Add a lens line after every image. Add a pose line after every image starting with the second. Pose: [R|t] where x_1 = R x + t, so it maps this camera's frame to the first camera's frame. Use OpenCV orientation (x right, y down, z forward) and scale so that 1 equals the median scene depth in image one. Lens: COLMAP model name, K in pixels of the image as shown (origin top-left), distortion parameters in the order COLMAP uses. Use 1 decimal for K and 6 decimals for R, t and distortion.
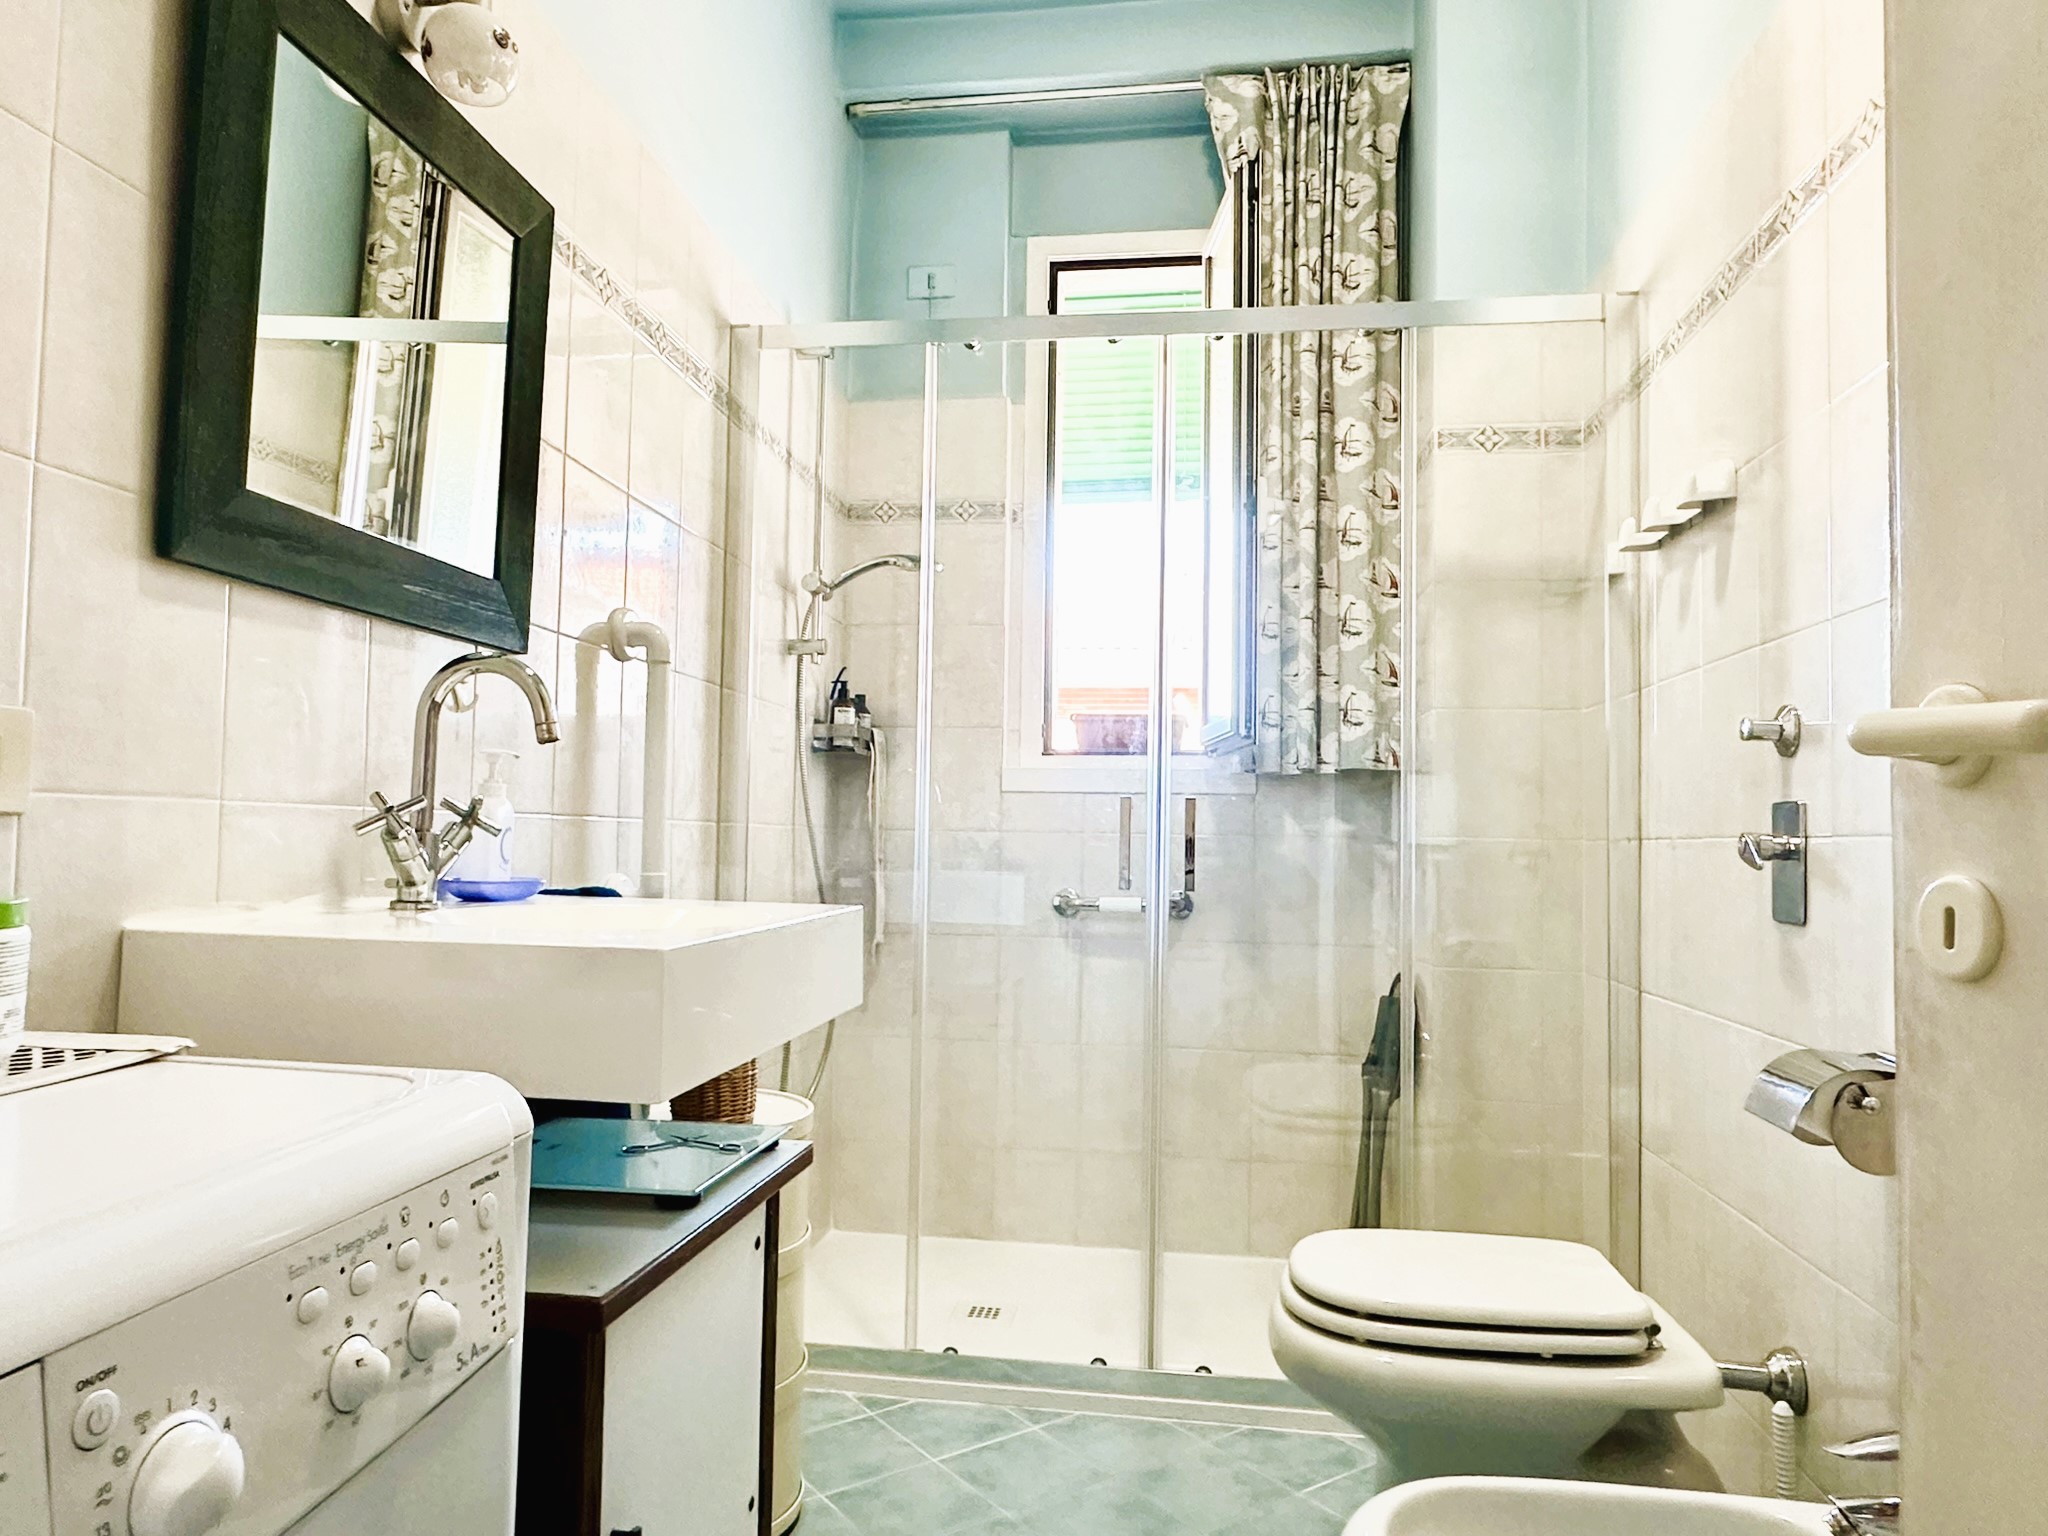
lens RADIAL K [[1283.3, 0, 1014.6], [0, 1283.3, 762.9], [0, 0, 1]] dist [-0.004258, 0.001851]
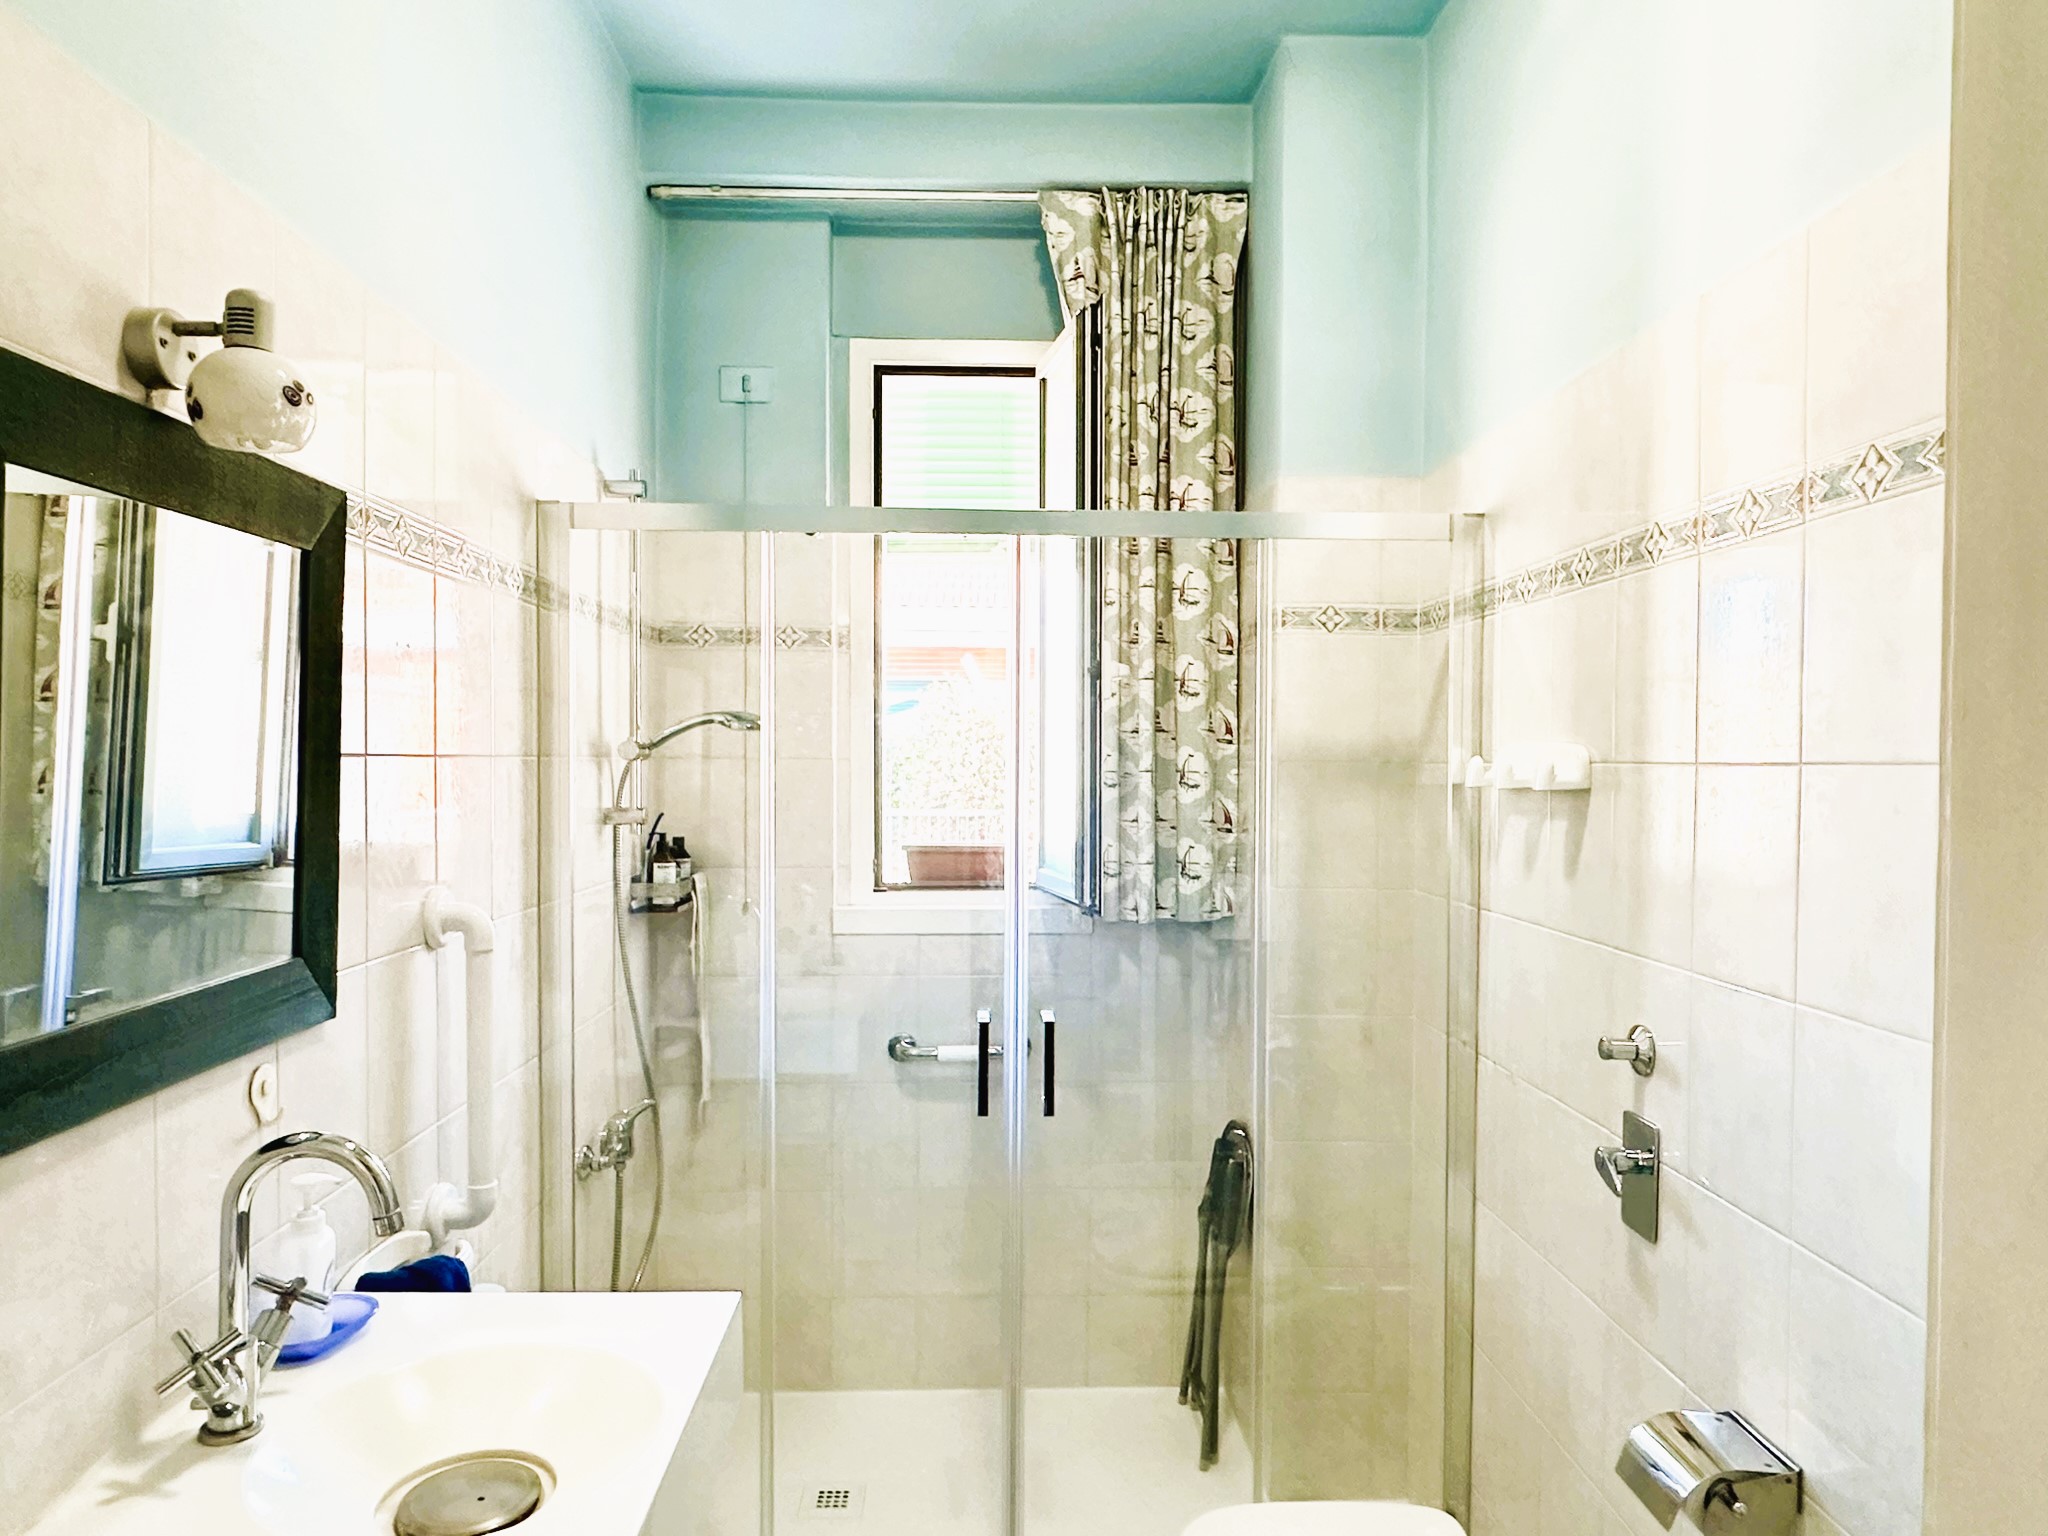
lens RADIAL K [[1283.3, 0, 1025.8], [0, 1283.3, 769.3], [0, 0, 1]] dist [-0.004258, 0.001851]
pose [[0.983465, -0.015949, 0.180395, -0.041591], [0.003687, 0.997671, 0.068106, -0.176139], [-0.181061, -0.066315, 0.981234, 0.041793]]
